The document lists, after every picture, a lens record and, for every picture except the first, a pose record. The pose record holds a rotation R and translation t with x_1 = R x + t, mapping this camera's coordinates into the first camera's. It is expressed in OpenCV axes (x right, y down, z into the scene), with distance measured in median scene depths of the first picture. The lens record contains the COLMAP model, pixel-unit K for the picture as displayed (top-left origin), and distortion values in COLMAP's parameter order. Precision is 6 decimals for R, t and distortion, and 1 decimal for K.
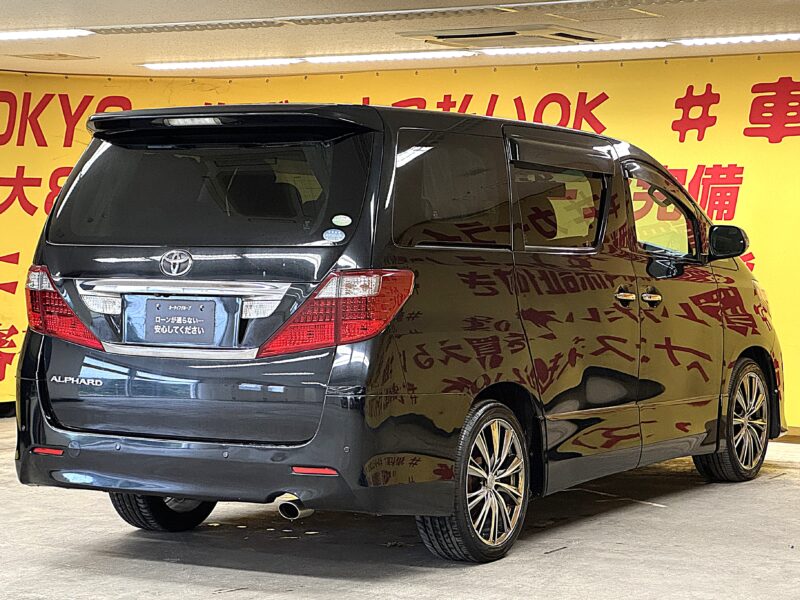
lens RADIAL K [[1972.0, 0, 391.4], [0, 1972.0, 320.5], [0, 0, 1]] dist [0.085657, 0.773336]
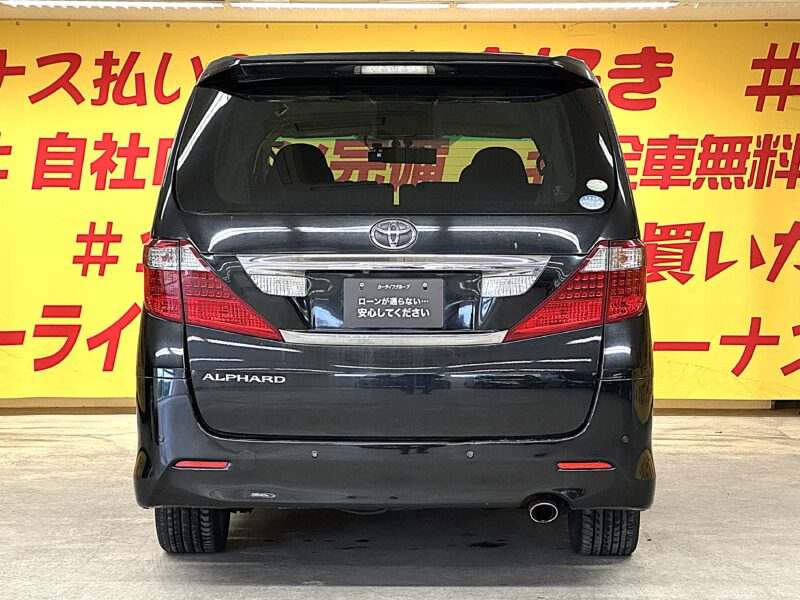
lens RADIAL K [[1972.0, 0, 391.4], [0, 1972.0, 320.5], [0, 0, 1]] dist [0.085657, 0.773336]
pose [[0.873441, -0.029778, 0.486019, -0.508942], [0.024287, 0.999550, 0.017596, -0.006797], [-0.486324, -0.003565, 0.873771, 0.245118]]
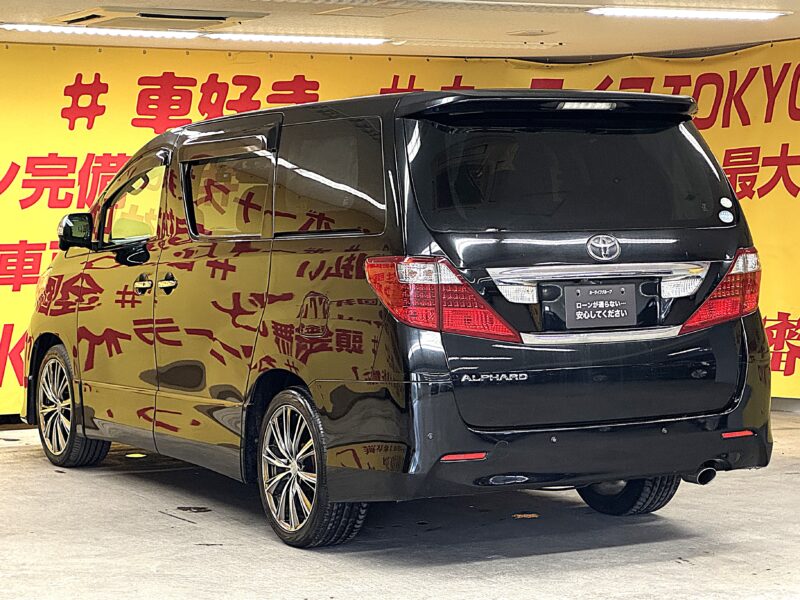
lens RADIAL K [[1952.9, 0, 388.6], [0, 1952.9, 299.0], [0, 0, 1]] dist [-0.025727, 4.028651]
pose [[0.517397, -0.049602, 0.854307, -0.977503], [0.055929, 0.998144, 0.024081, -0.031798], [-0.853916, 0.035321, 0.519211, 0.561476]]
